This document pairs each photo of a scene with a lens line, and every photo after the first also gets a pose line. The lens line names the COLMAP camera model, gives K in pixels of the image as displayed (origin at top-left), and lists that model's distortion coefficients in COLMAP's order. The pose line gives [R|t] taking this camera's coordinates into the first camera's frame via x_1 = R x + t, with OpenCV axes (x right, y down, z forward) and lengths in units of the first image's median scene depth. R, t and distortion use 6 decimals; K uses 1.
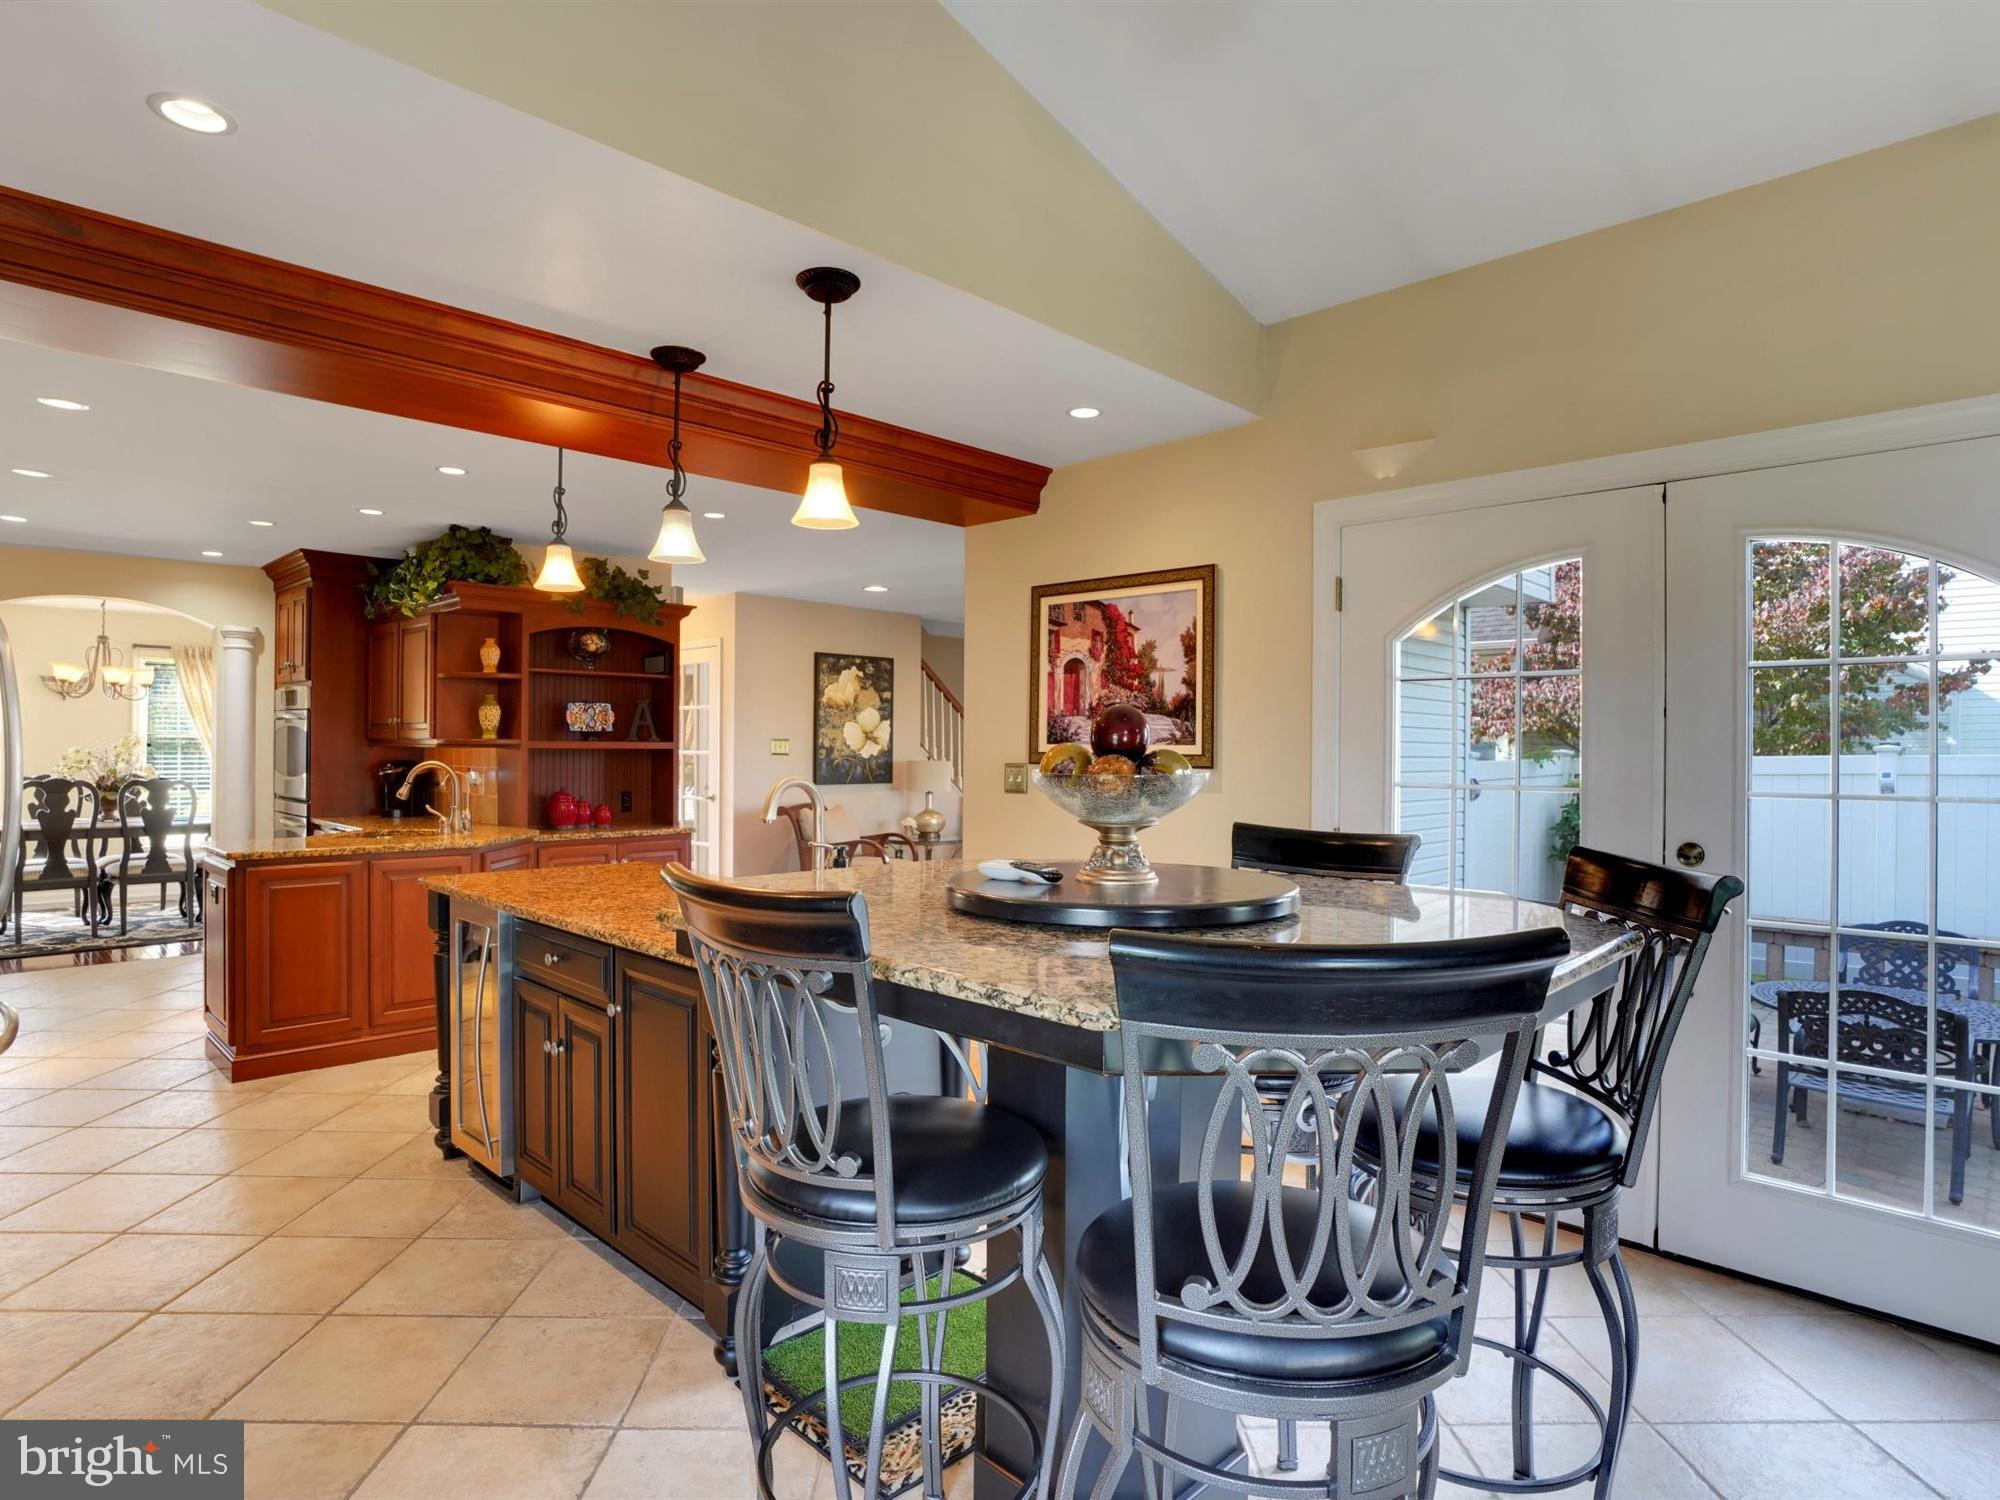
lens RADIAL K [[1065.1, 0, 1002.4], [0, 1065.1, 759.4], [0, 0, 1]] dist [-0.054704, 0.030055]
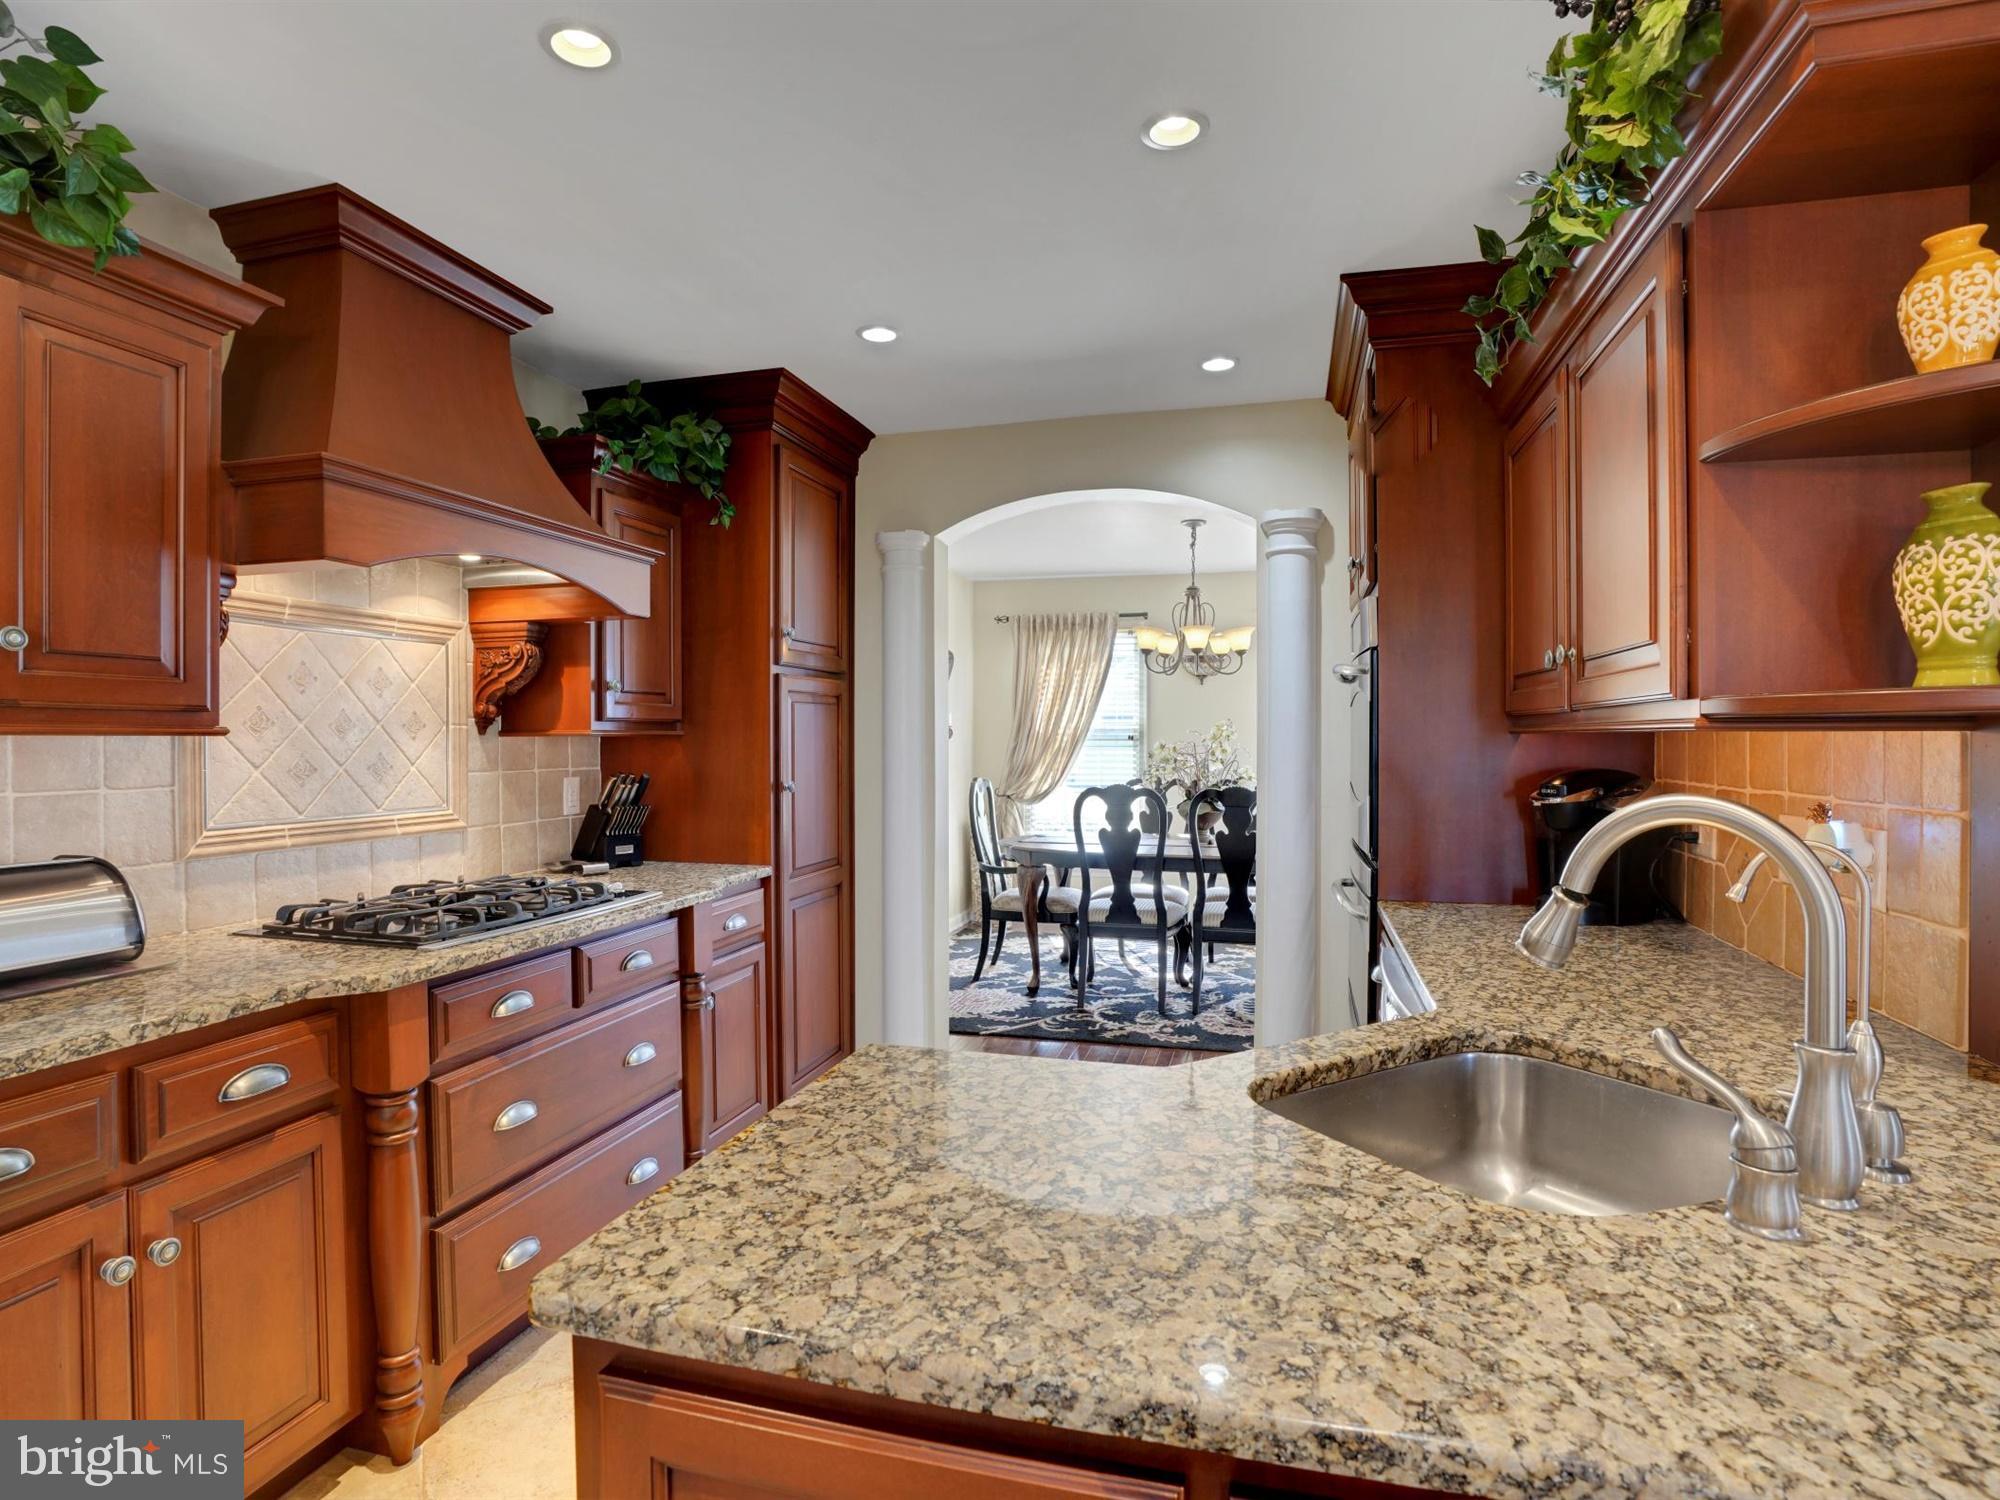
lens RADIAL K [[1024.7, 0, 1005.5], [0, 1024.7, 741.5], [0, 0, 1]] dist [-0.063500, 0.025753]
pose [[0.475588, -0.007471, -0.879637, -0.350420], [-0.000430, 0.999962, -0.008726, -0.005640], [0.879668, 0.004528, 0.475566, 0.636858]]
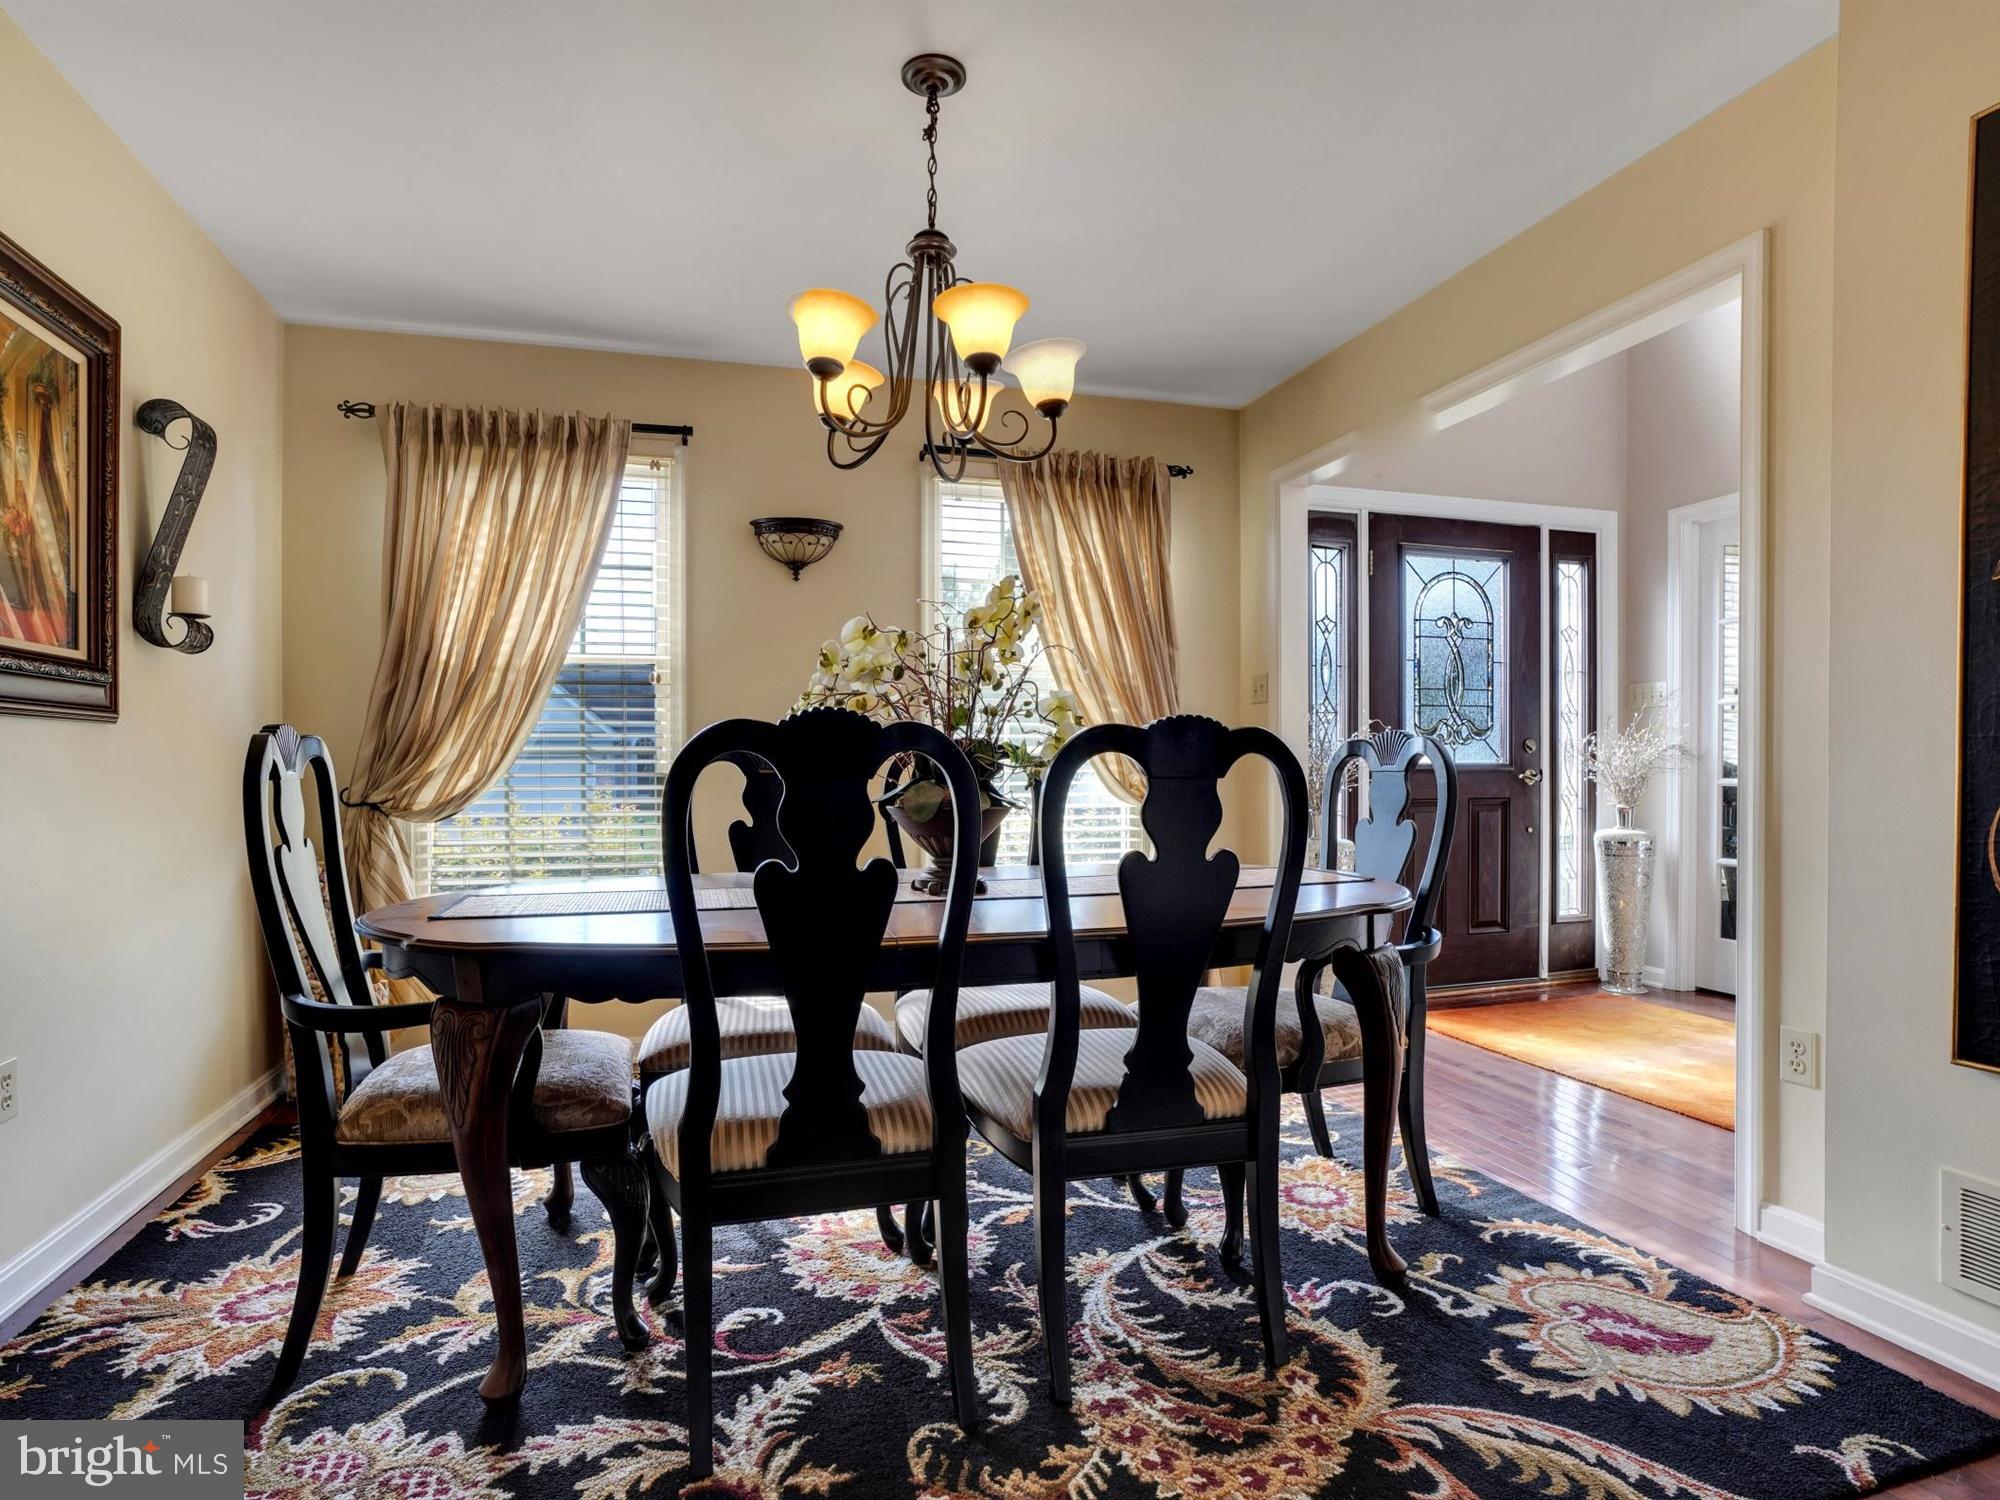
lens RADIAL K [[1050.2, 0, 988.1], [0, 1050.2, 780.8], [0, 0, 1]] dist [-0.053655, 0.000166]
pose [[0.867697, -0.007982, -0.497030, -0.828753], [0.008843, 0.999961, -0.000620, 0.035689], [0.497015, -0.003857, 0.867733, 0.887710]]
